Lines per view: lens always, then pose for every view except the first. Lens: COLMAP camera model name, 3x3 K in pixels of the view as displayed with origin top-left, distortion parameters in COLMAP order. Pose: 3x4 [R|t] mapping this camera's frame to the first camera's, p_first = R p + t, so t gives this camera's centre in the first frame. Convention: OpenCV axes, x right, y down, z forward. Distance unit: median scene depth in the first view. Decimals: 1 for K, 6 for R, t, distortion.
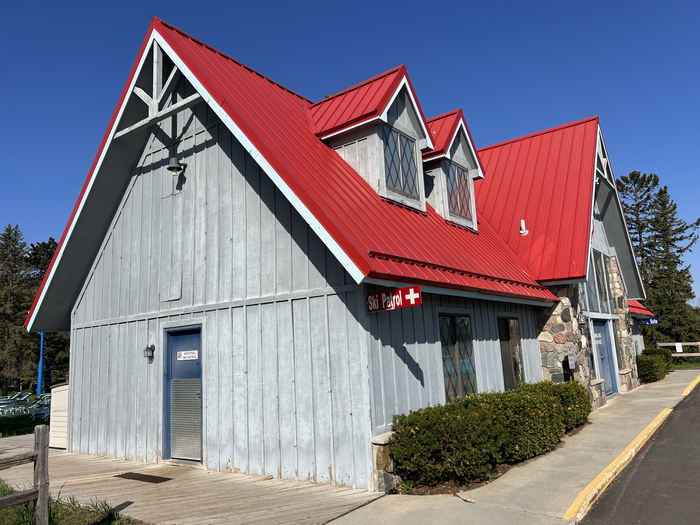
lens RADIAL K [[531.6, 0, 350.3], [0, 531.6, 261.1], [0, 0, 1]] dist [0.097176, -0.097485]
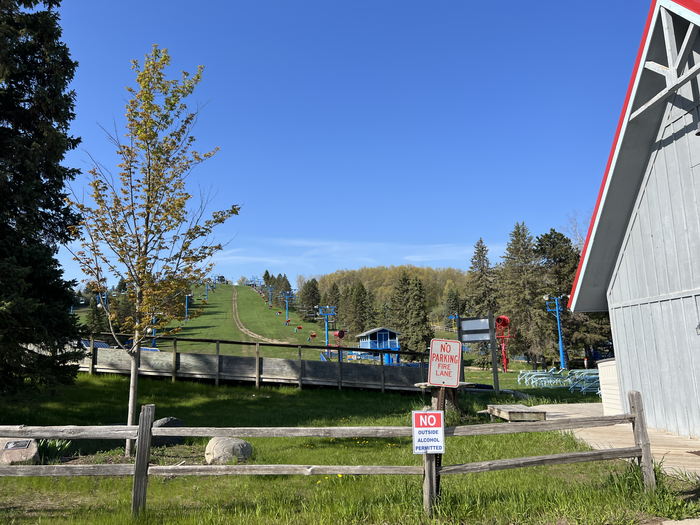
lens RADIAL K [[531.6, 0, 350.3], [0, 531.6, 261.1], [0, 0, 1]] dist [0.097176, -0.097485]
pose [[0.659993, -0.101328, -0.744407, -0.051808], [0.124042, 0.991961, -0.025049, -0.004197], [0.740961, -0.075805, 0.667256, -0.086448]]
